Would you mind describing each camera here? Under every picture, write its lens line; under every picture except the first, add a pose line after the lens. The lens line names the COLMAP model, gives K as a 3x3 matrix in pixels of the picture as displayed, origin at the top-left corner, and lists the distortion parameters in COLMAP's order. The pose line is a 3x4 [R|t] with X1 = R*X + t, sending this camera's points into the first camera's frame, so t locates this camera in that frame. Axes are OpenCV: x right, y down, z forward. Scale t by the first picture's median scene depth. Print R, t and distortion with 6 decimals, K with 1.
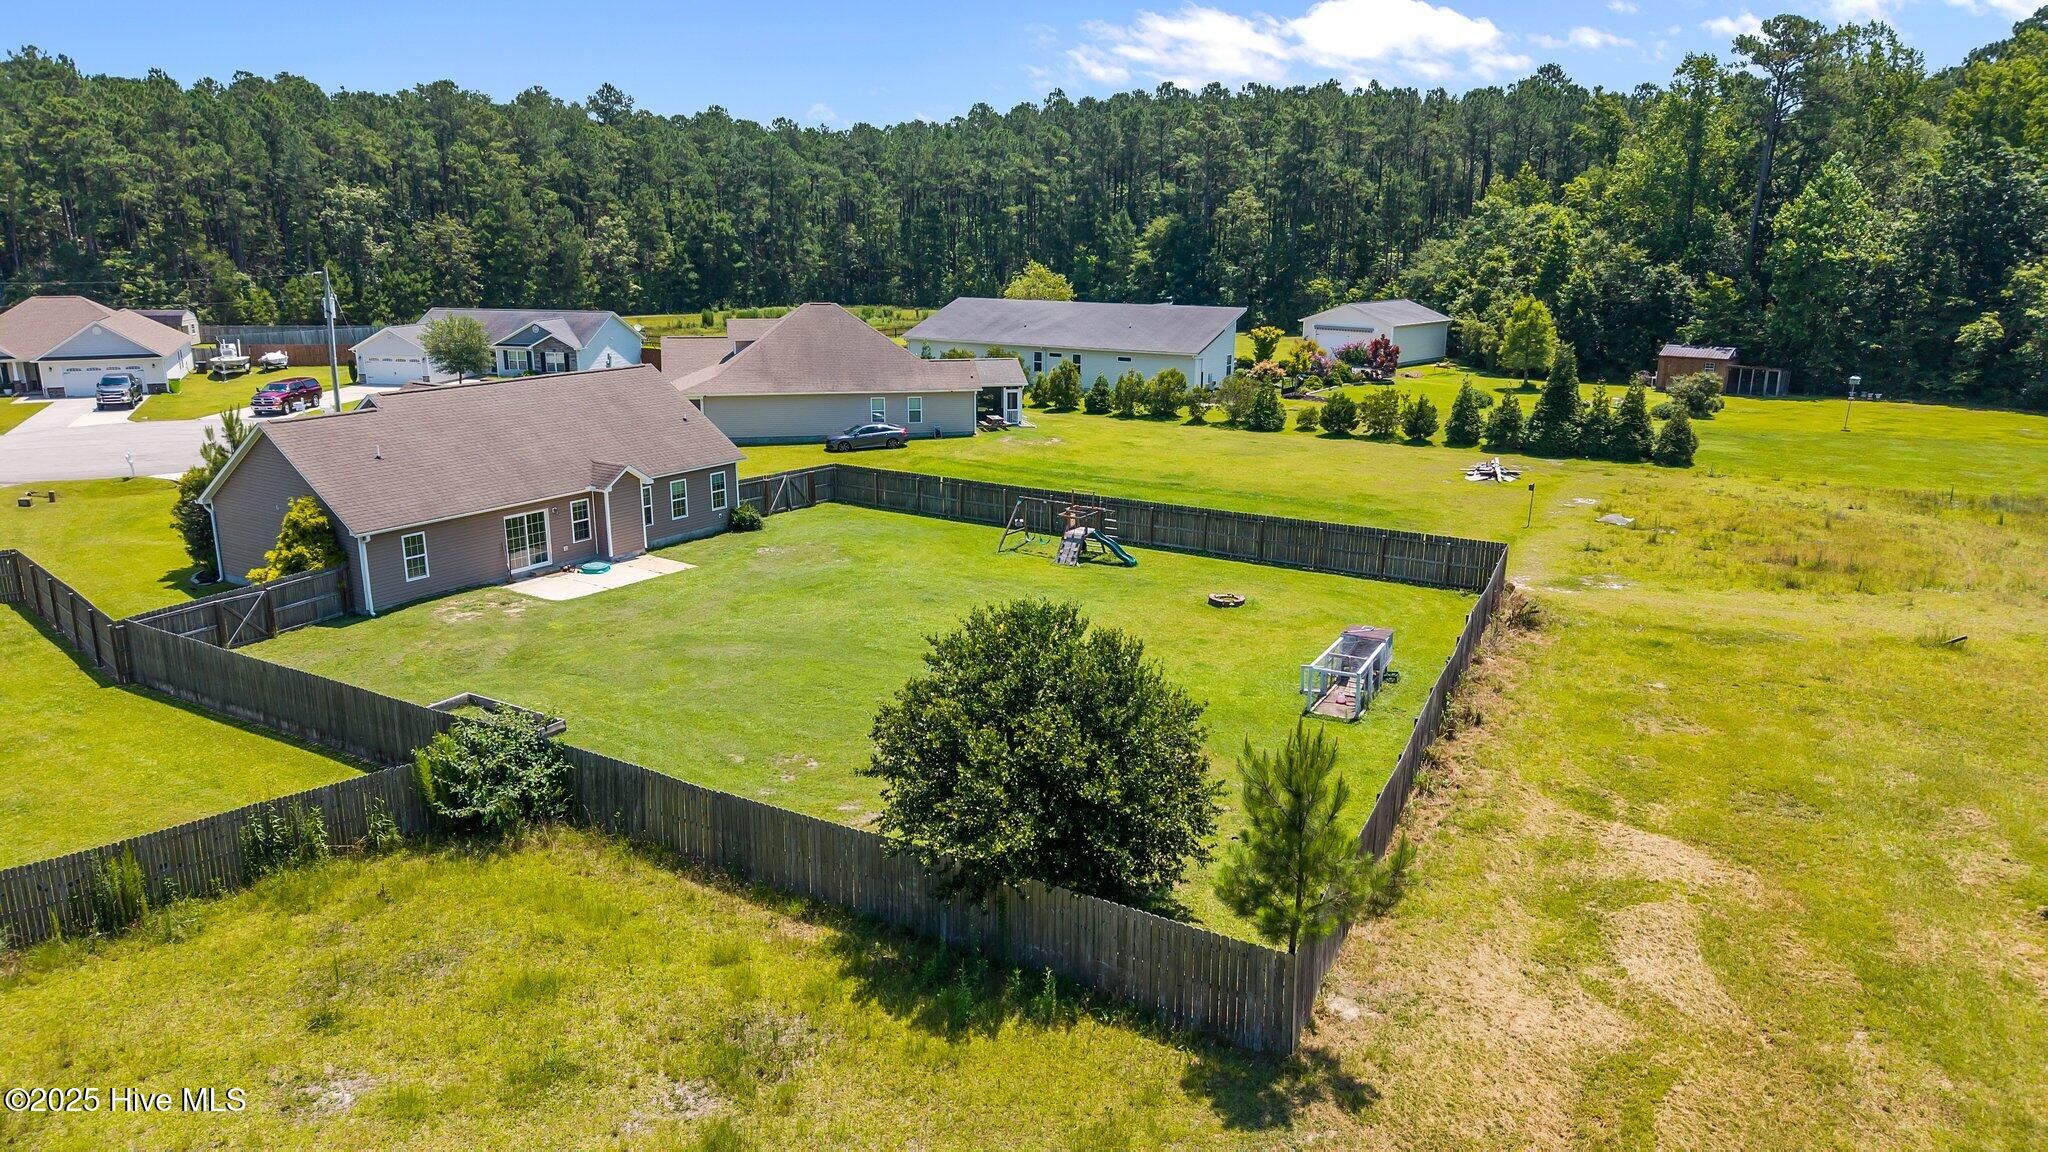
lens RADIAL K [[1361.8, 0, 1029.4], [0, 1361.8, 578.1], [0, 0, 1]] dist [0.054822, -0.080153]
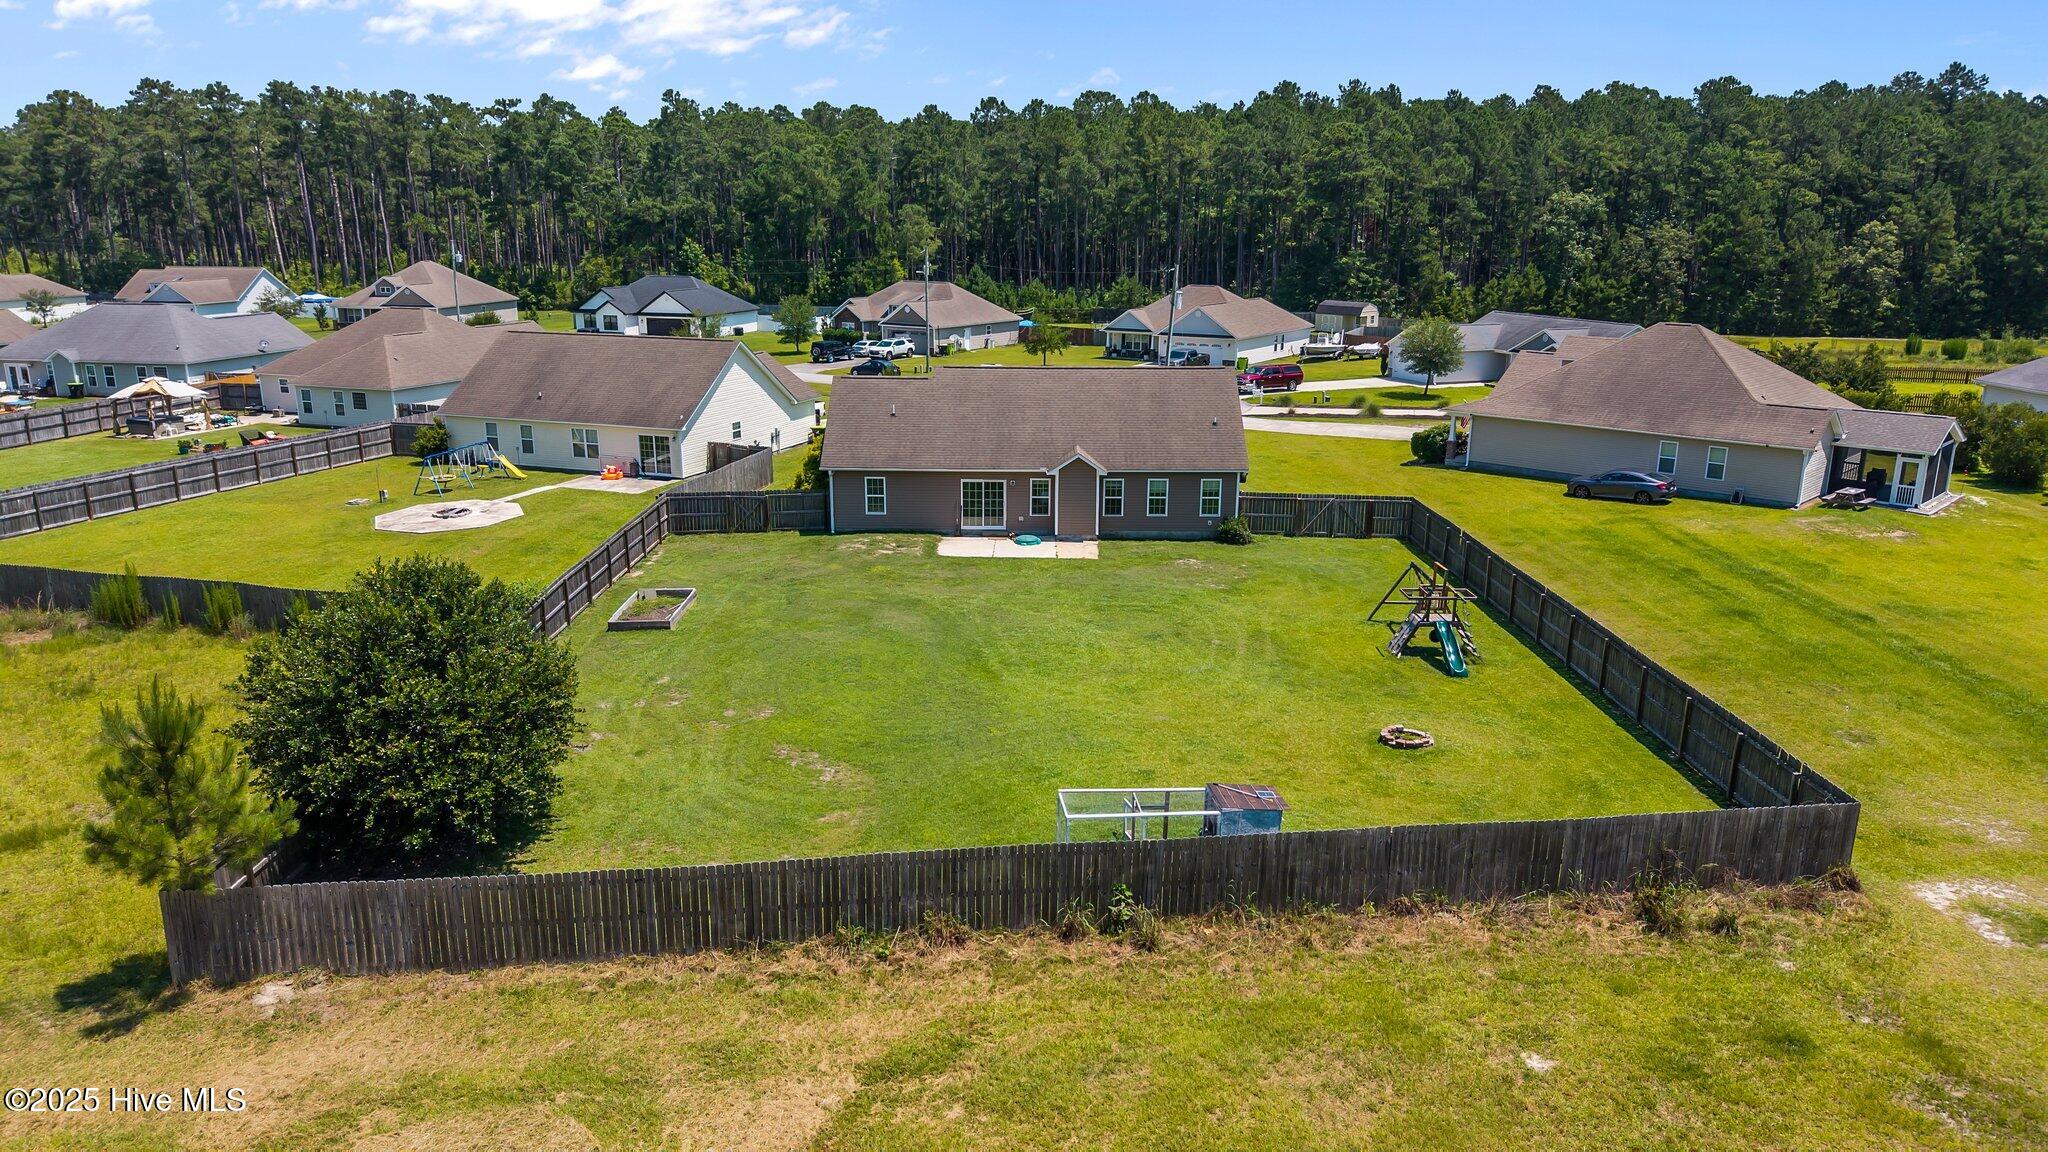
lens RADIAL K [[1349.4, 0, 1018.3], [0, 1349.4, 595.8], [0, 0, 1]] dist [0.071888, -0.098644]
pose [[0.534851, 0.223687, -0.814799, 0.505818], [-0.216564, 0.968400, 0.123698, -0.085023], [0.816722, 0.110296, 0.566393, 0.336158]]
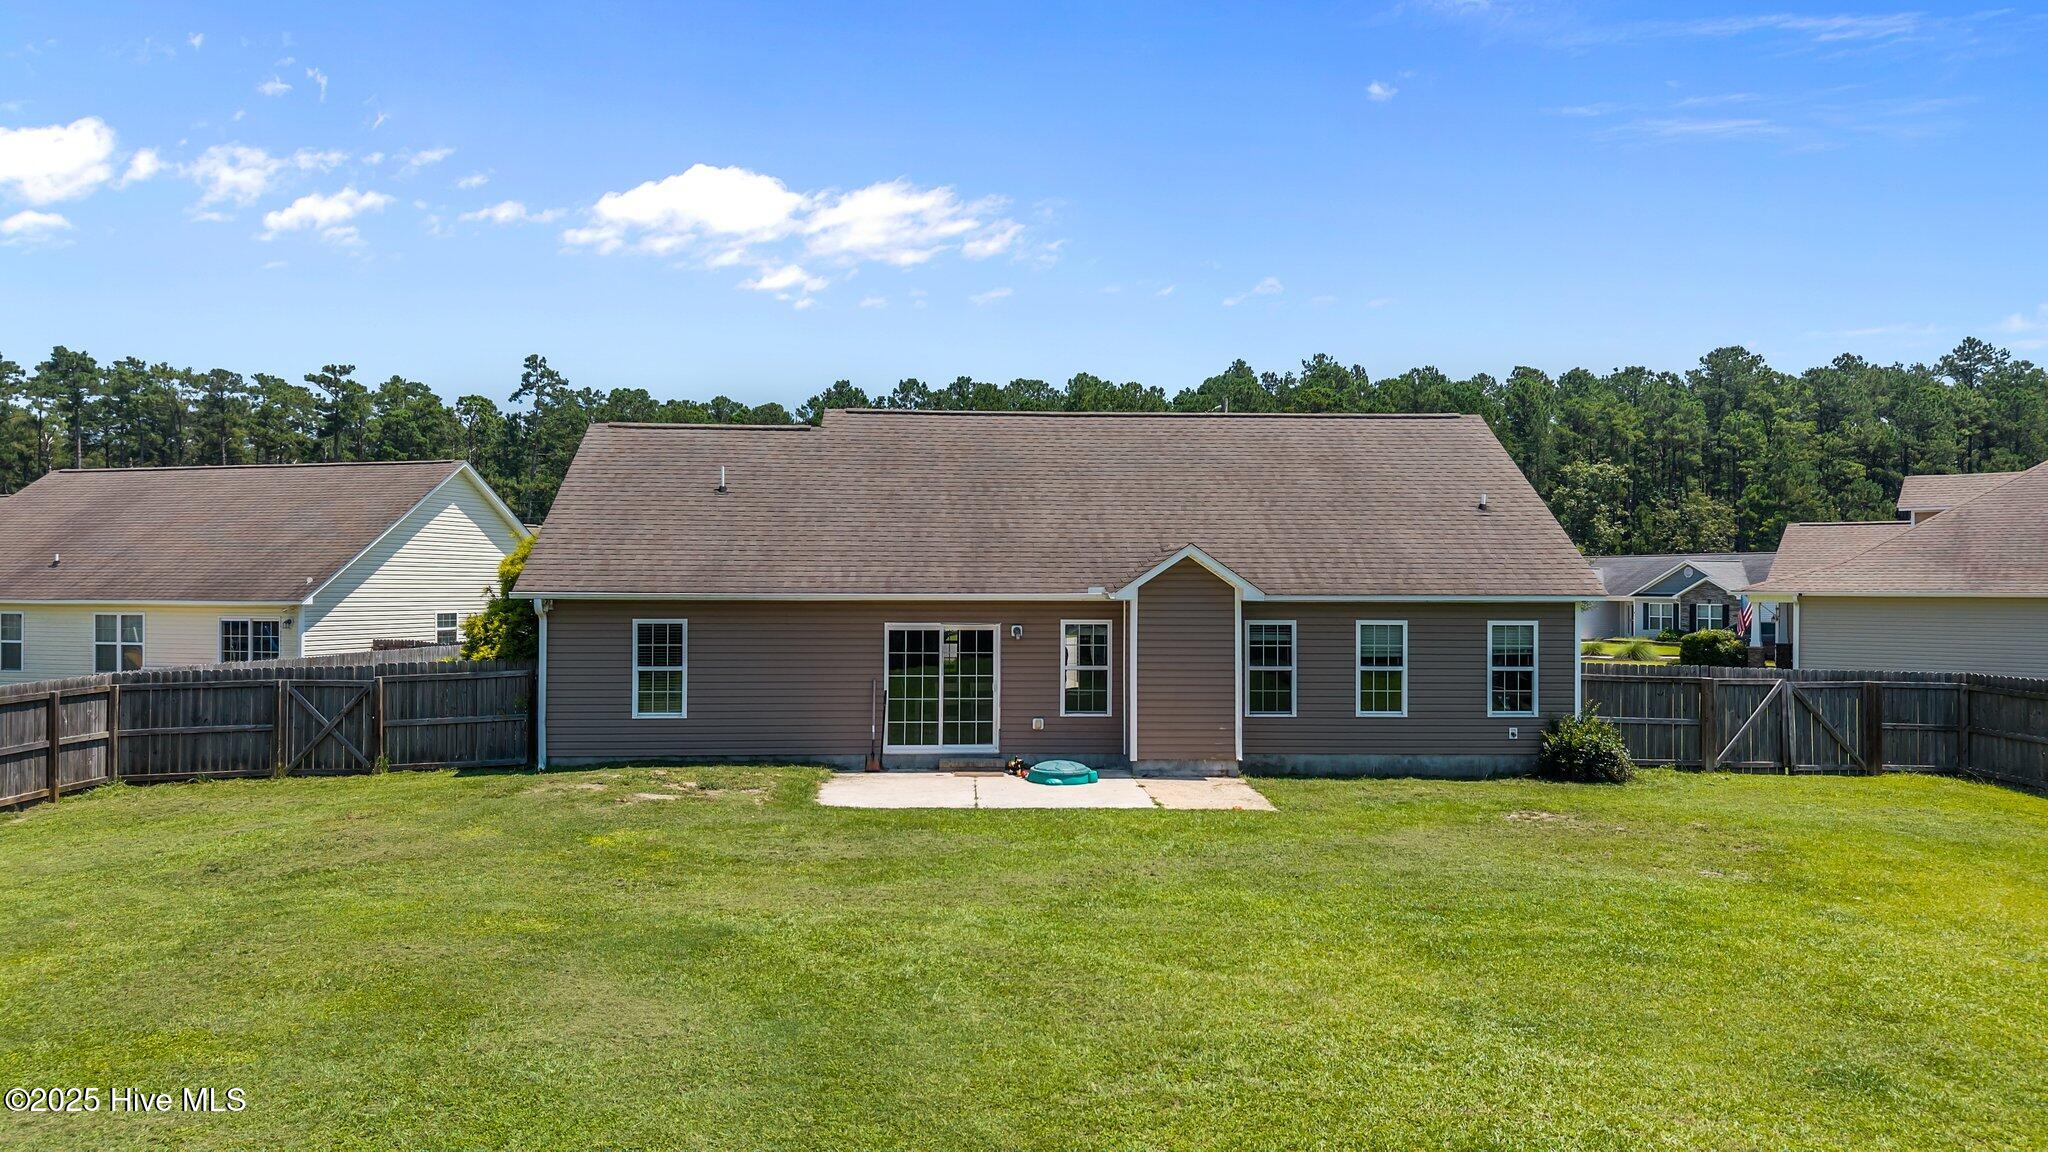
lens RADIAL K [[1367.9, 0, 1021.9], [0, 1367.9, 604.2], [0, 0, 1]] dist [0.035687, -0.040639]
pose [[0.591025, 0.010389, -0.806586, 0.007887], [-0.206466, 0.968557, -0.138812, 0.002432], [0.779783, 0.248574, 0.574587, 0.650498]]
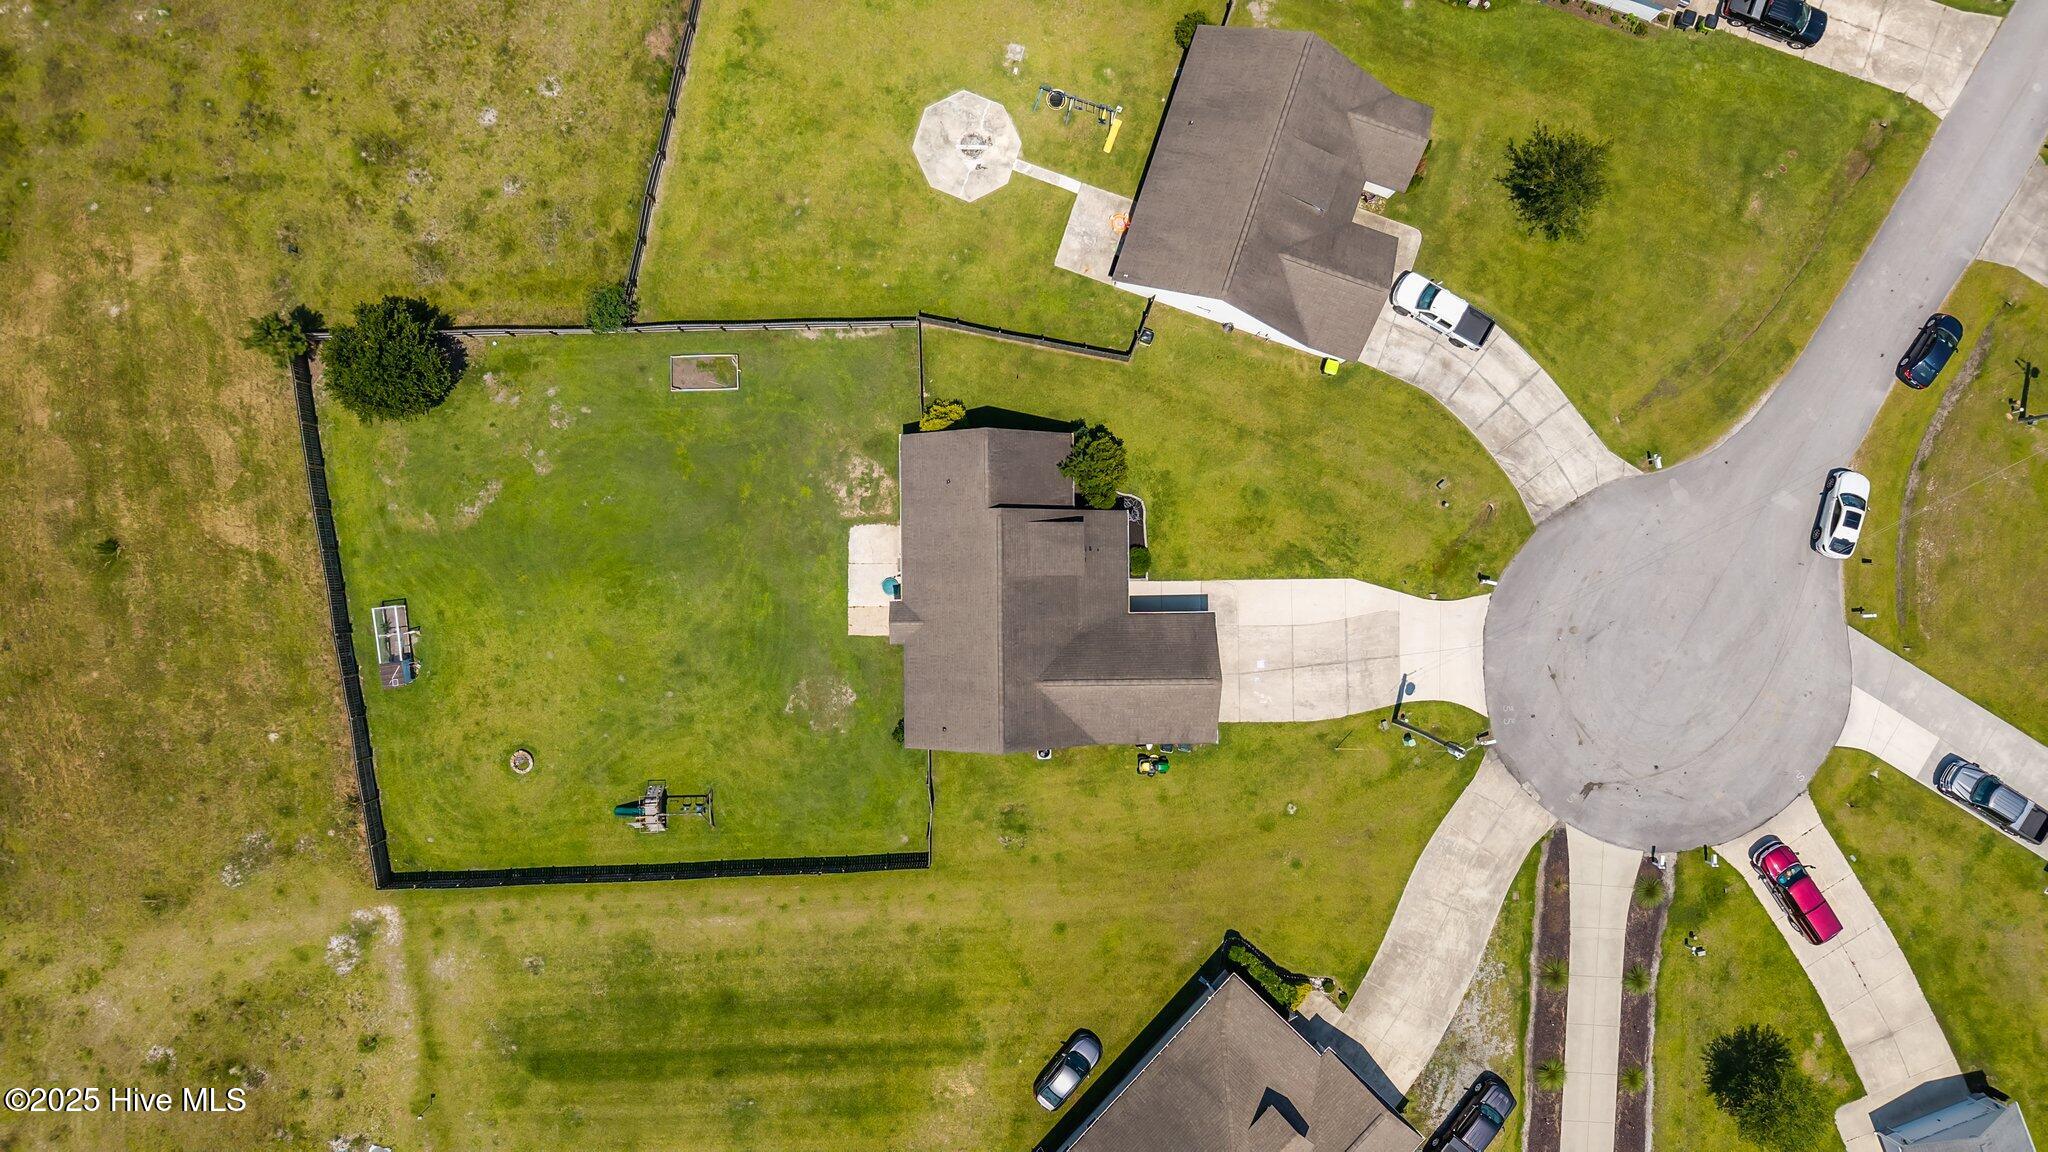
lens RADIAL K [[1390.0, 0, 1023.3], [0, 1390.0, 658.7], [0, 0, 1]] dist [0.032555, -0.042245]
pose [[-0.830395, 0.556483, -0.027757, -0.305758], [-0.167556, -0.201899, 0.964967, -1.375936], [0.531384, 0.805955, 0.260898, 0.645010]]
